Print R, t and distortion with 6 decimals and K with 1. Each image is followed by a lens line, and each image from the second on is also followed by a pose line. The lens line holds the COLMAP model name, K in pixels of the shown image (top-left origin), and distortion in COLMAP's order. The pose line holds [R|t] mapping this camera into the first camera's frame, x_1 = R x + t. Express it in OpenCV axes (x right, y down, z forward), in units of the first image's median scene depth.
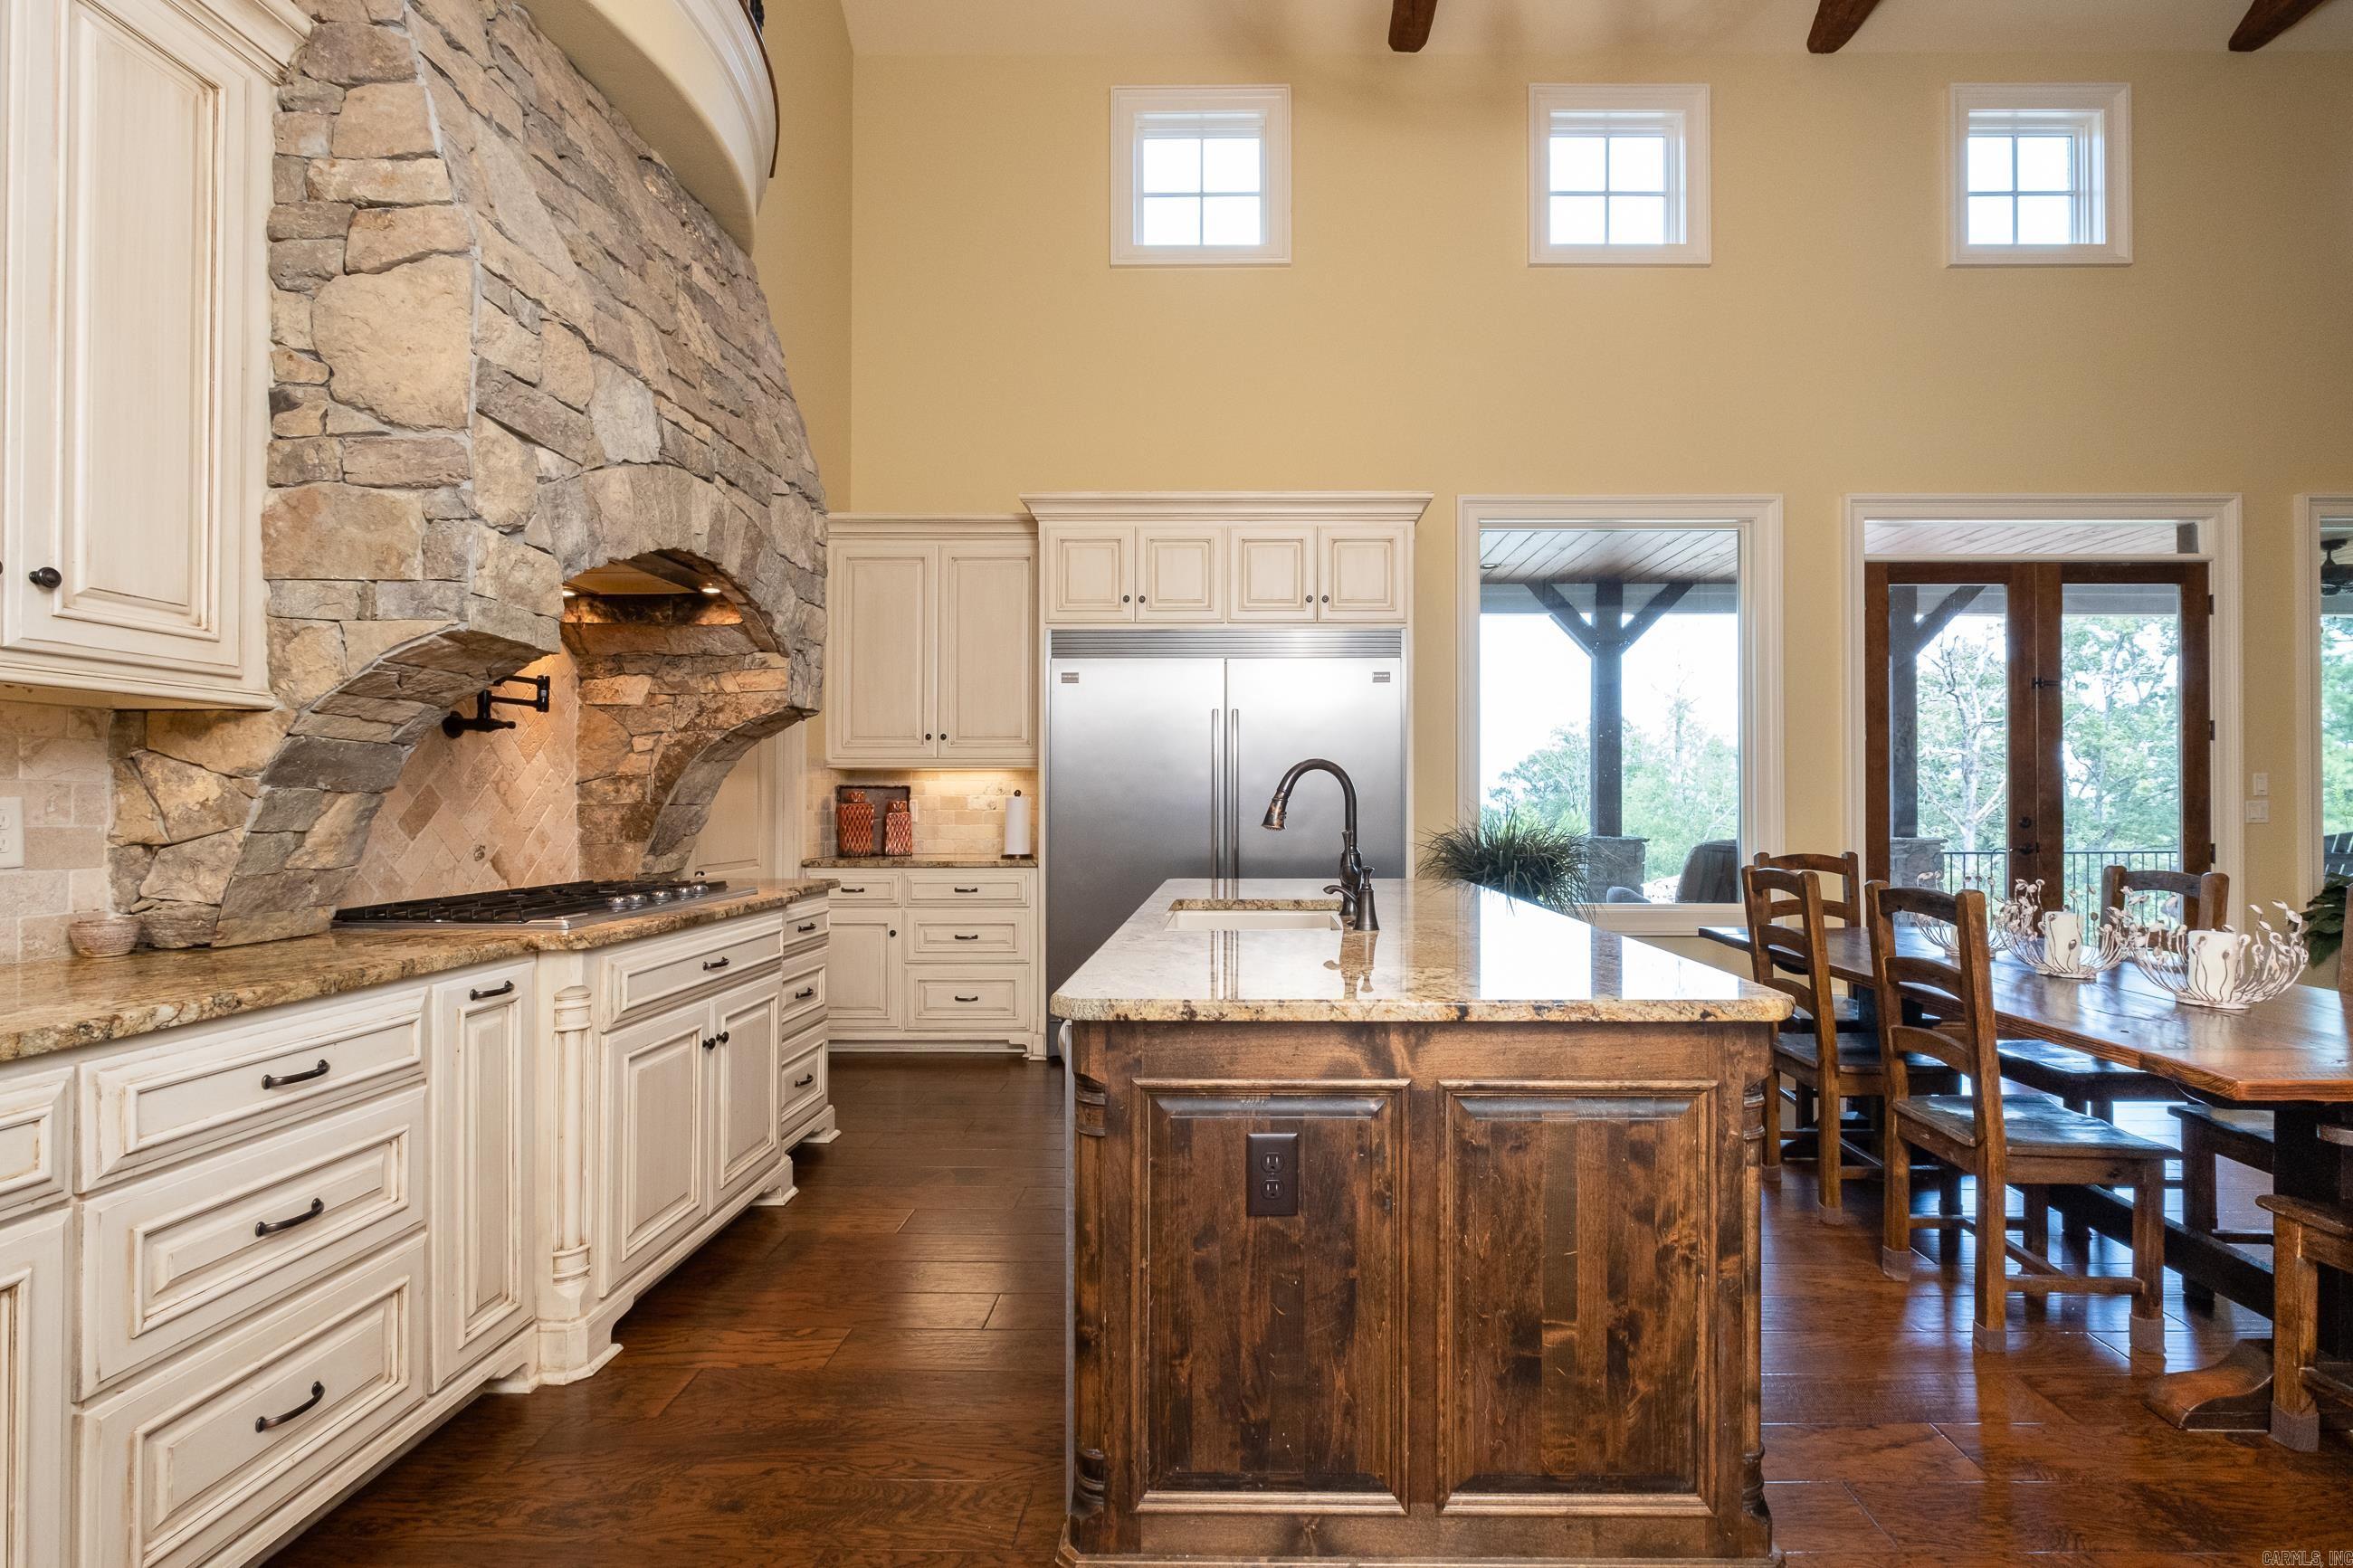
lens RADIAL K [[1062.3, 0, 1181.4], [0, 1062.3, 795.7], [0, 0, 1]] dist [-0.001921, -0.000356]
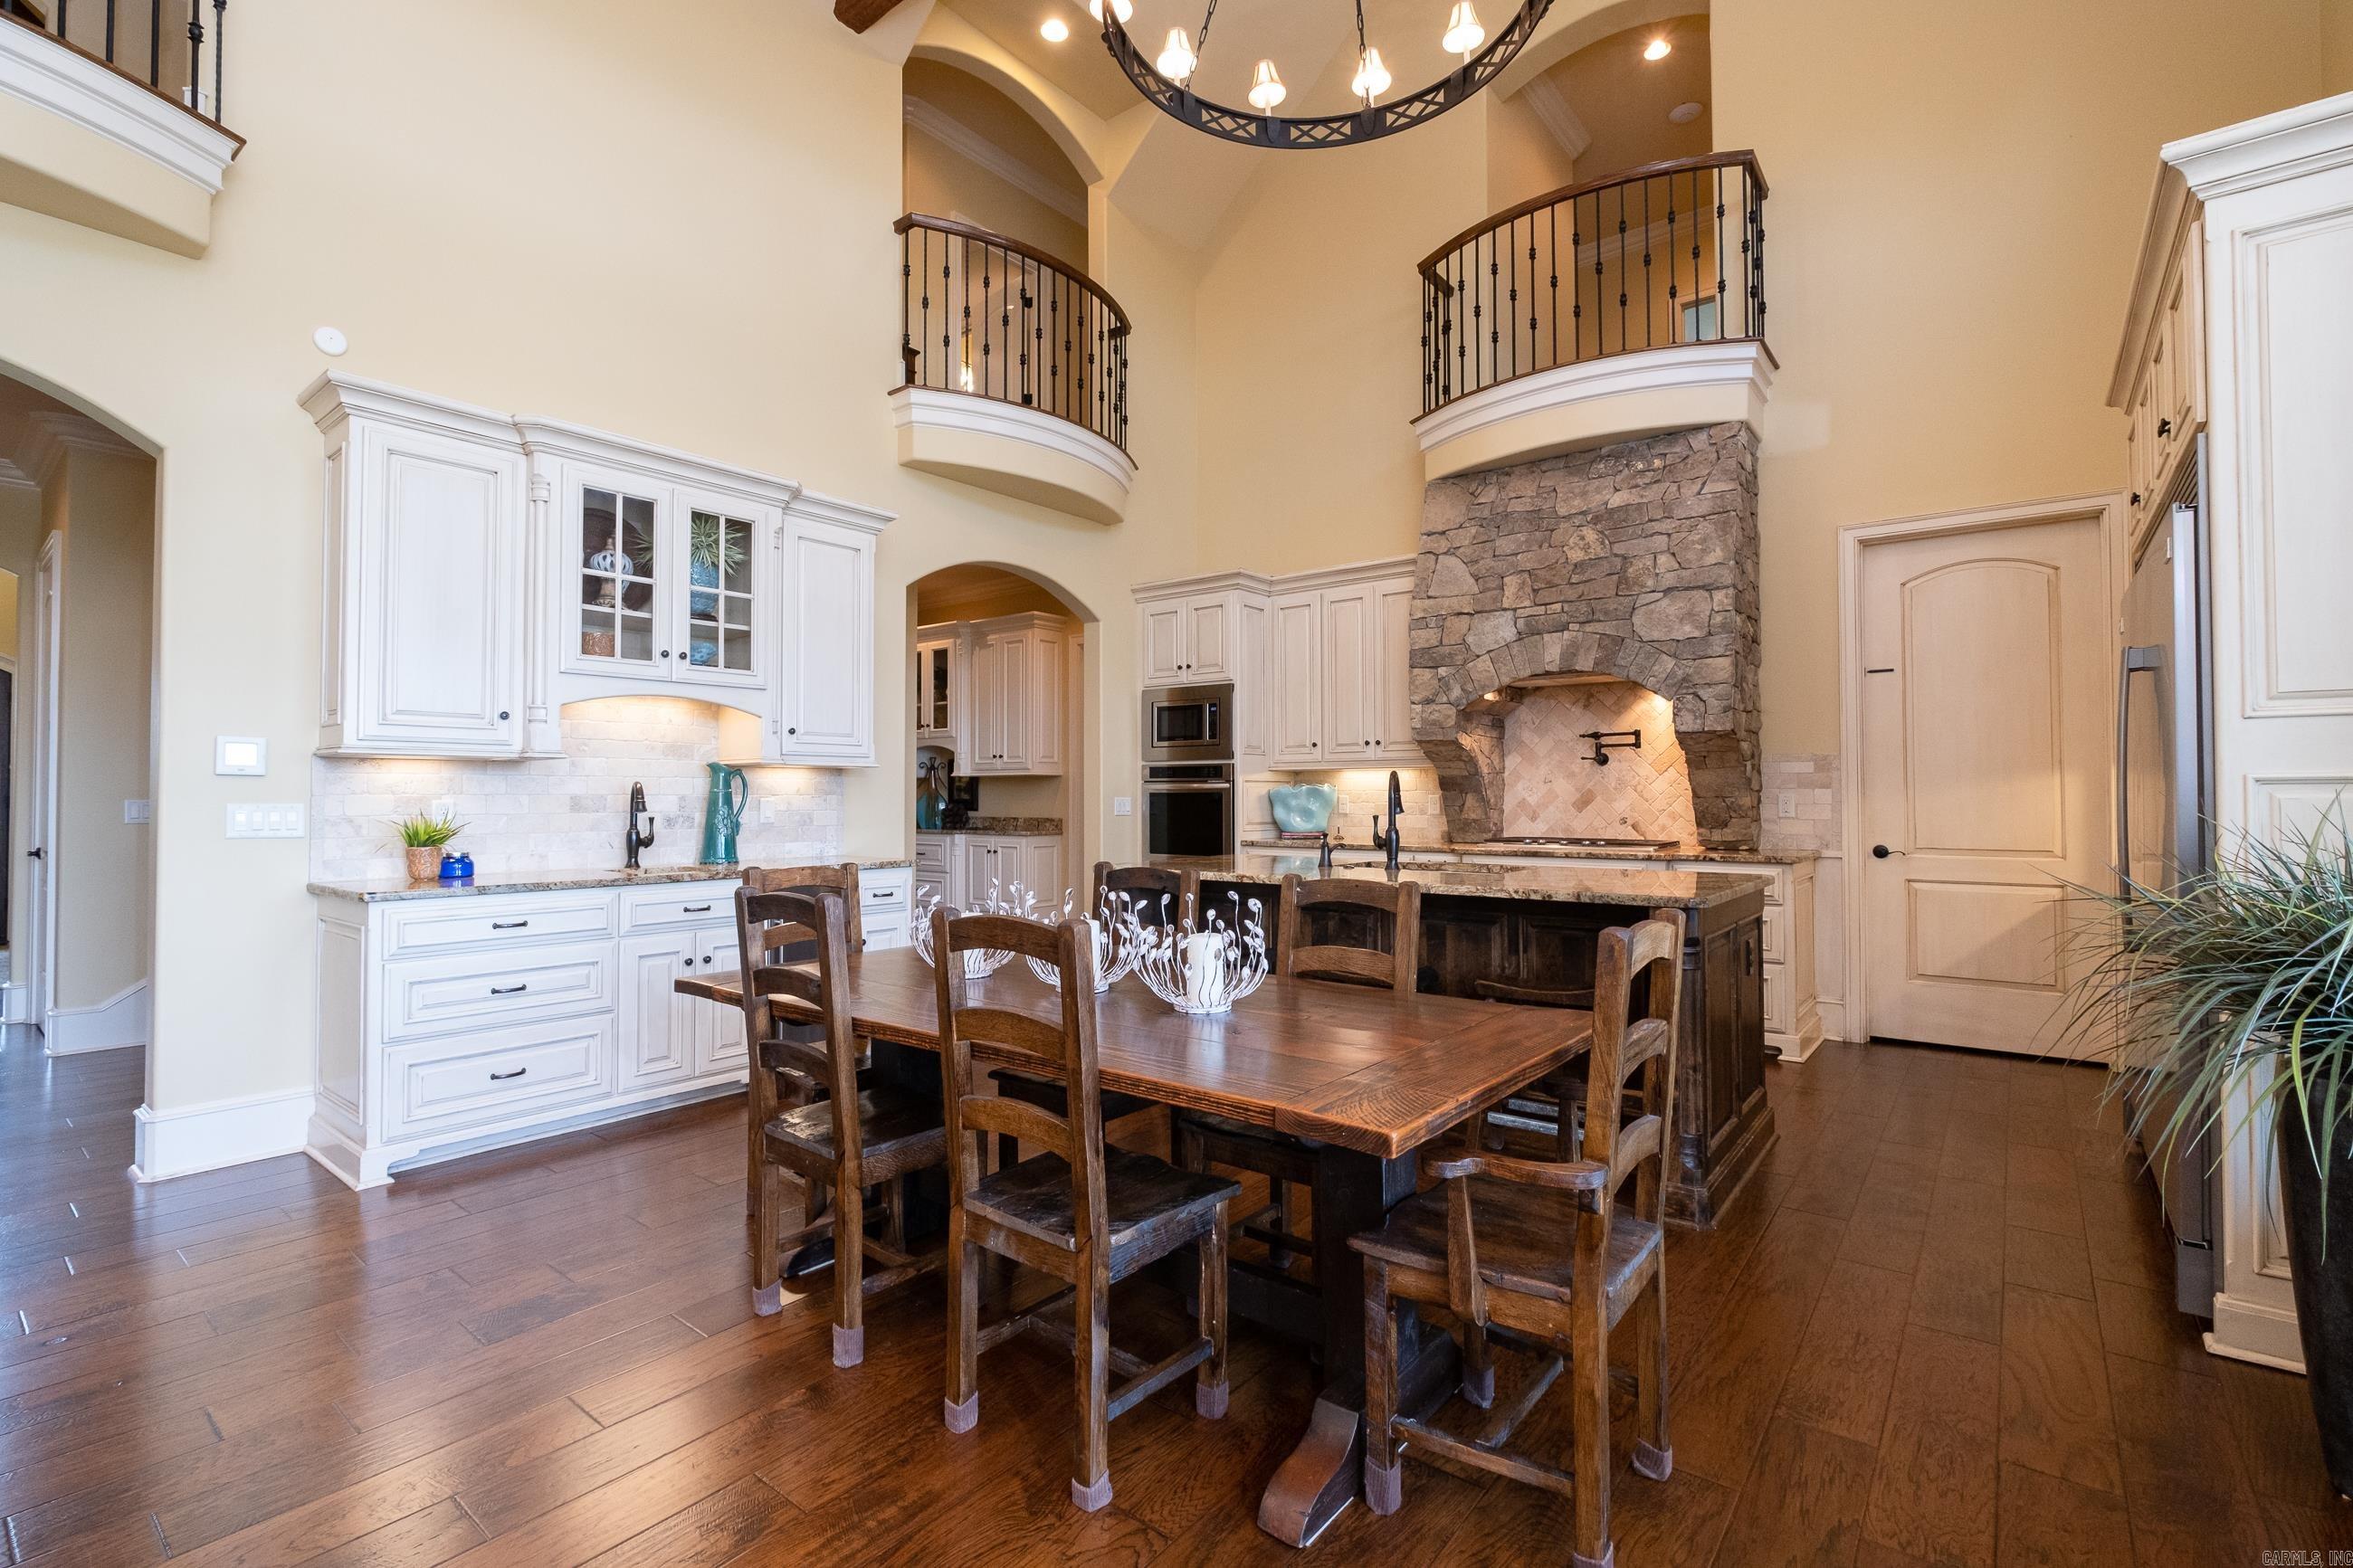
lens RADIAL K [[1062.3, 0, 1181.4], [0, 1062.3, 795.7], [0, 0, 1]] dist [-0.001921, -0.000356]
pose [[-0.594327, 0.002719, -0.804219, 0.786509], [0.008631, 0.999958, -0.002998, 0.002308], [0.804177, -0.008723, -0.594325, 0.820260]]
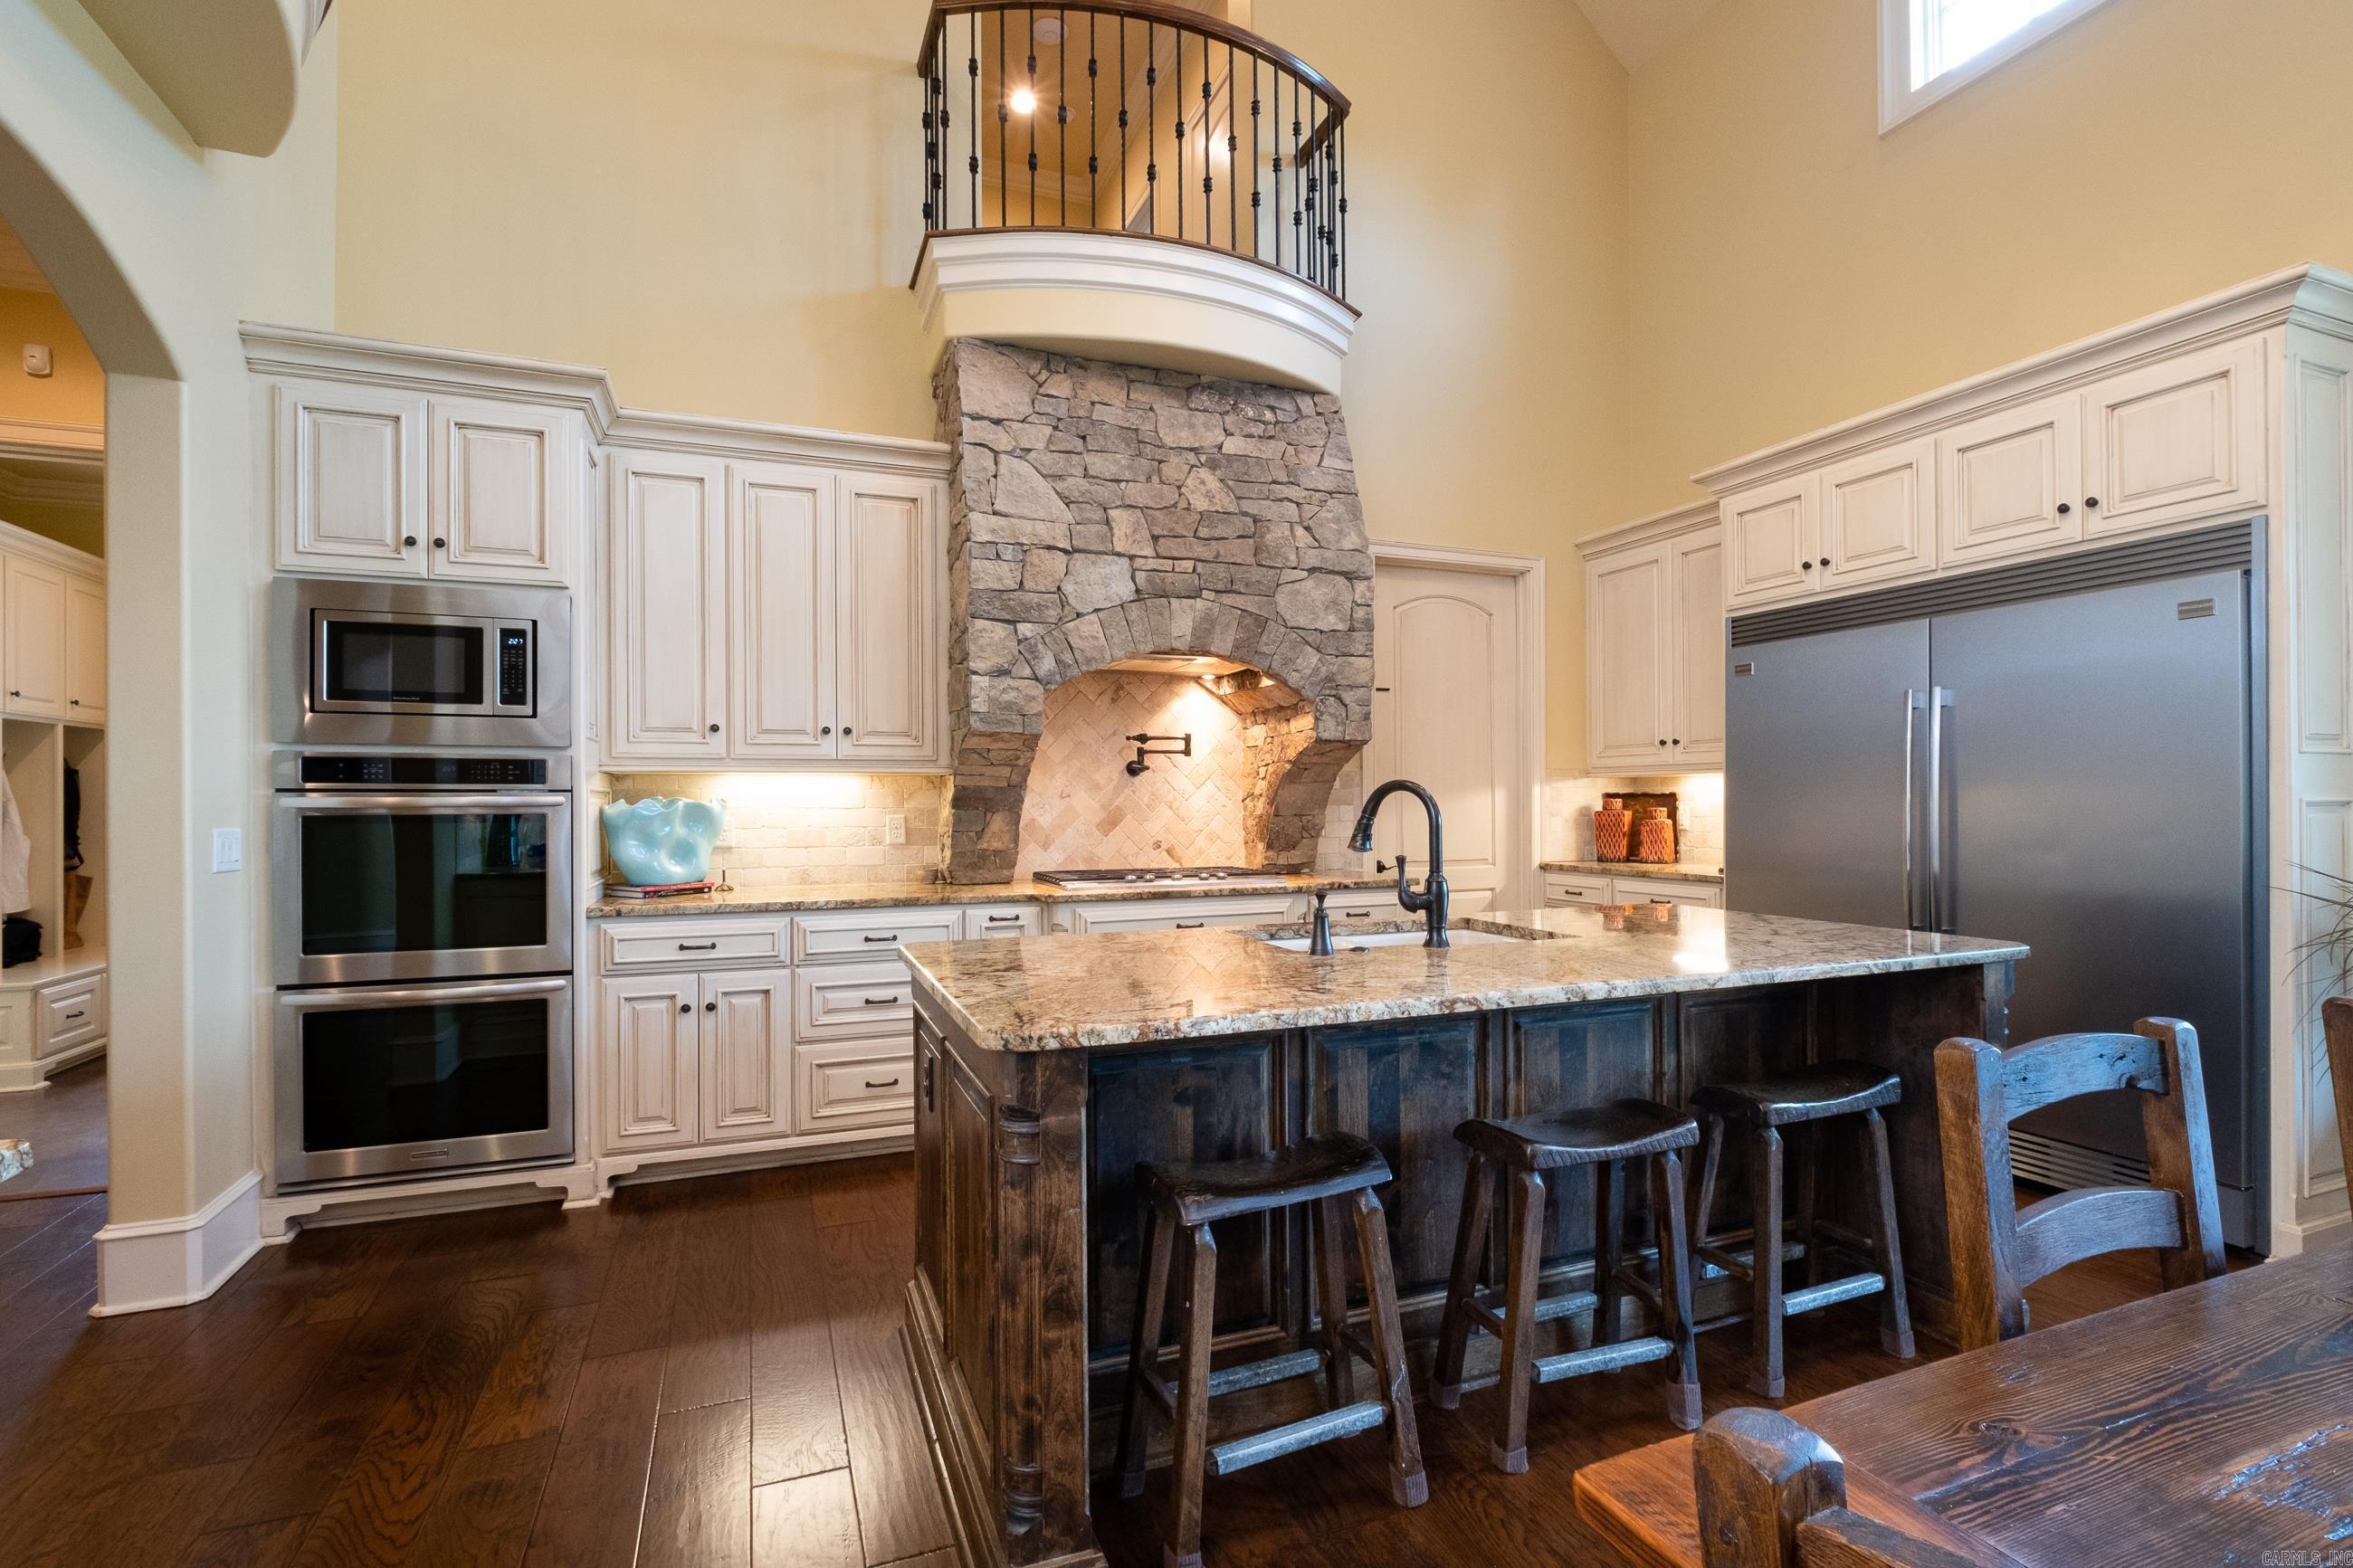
lens RADIAL K [[1050.7, 0, 1175.3], [0, 1050.7, 800.1], [0, 0, 1]] dist [0.011018, -0.000063]
pose [[0.397344, -0.002975, -0.917665, 0.451610], [0.010949, 0.999939, 0.001499, -0.009861], [0.917605, -0.010643, 0.397352, 0.205372]]
